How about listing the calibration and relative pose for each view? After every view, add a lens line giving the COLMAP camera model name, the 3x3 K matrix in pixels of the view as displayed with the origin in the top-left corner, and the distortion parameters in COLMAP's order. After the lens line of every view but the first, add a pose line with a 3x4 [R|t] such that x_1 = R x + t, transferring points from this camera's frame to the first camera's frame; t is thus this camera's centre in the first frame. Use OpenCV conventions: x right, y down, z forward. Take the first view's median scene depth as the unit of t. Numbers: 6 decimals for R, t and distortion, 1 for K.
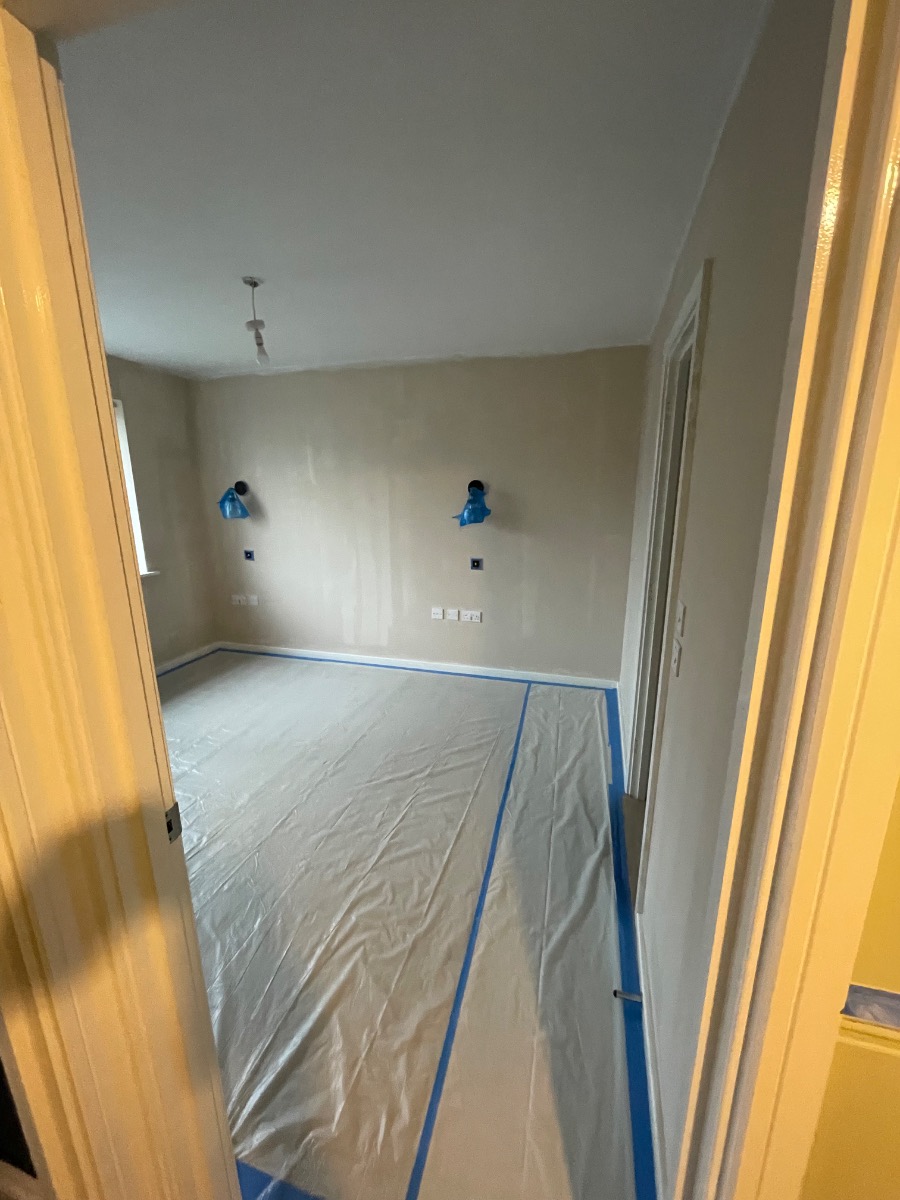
lens RADIAL K [[481.2, 0, 450.0], [0, 481.2, 601.2], [0, 0, 1]] dist [0.000615, 0.000055]
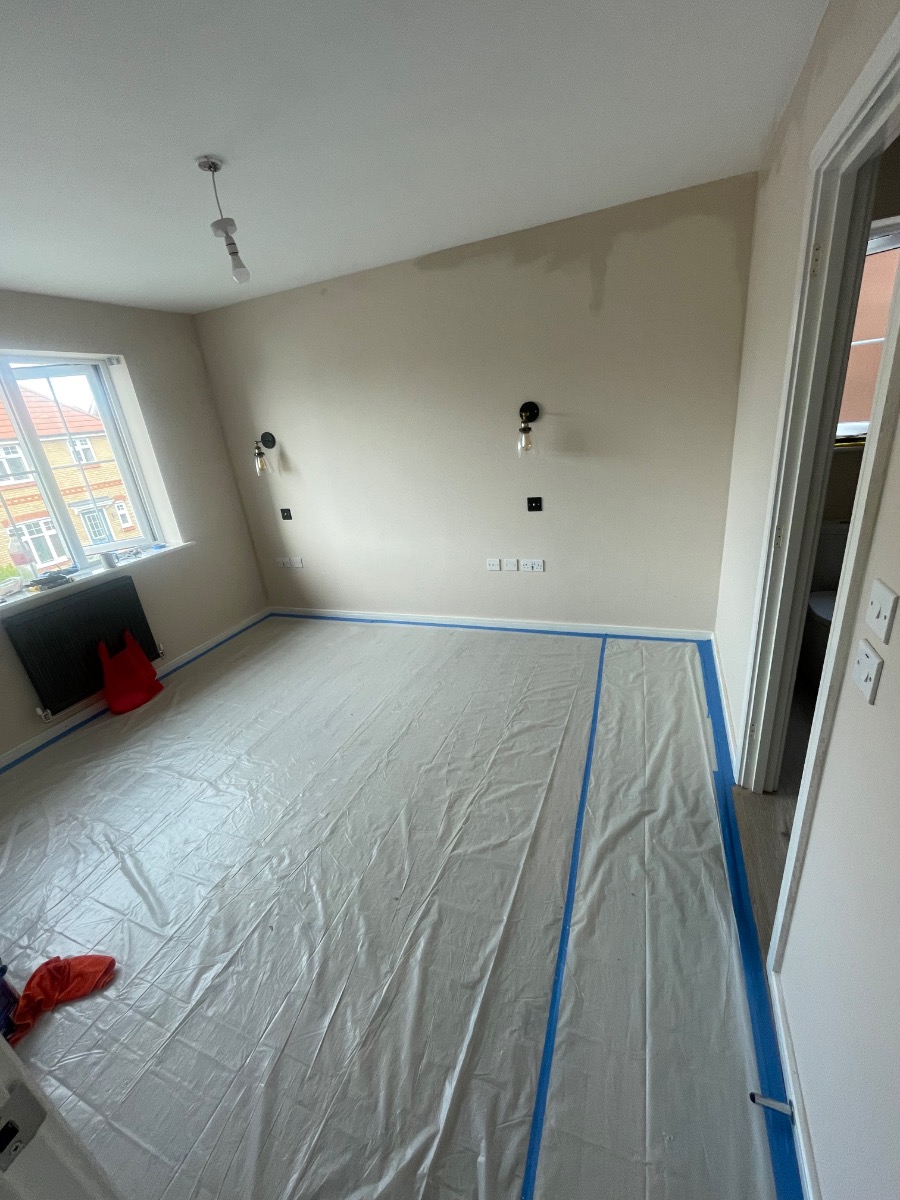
lens RADIAL K [[481.2, 0, 450.3], [0, 481.2, 600.6], [0, 0, 1]] dist [0.000615, 0.000055]
pose [[0.989329, -0.062447, -0.131641, 0.012220], [0.080619, 0.987204, 0.137580, -0.054907], [0.121365, -0.146724, 0.981704, 0.175914]]
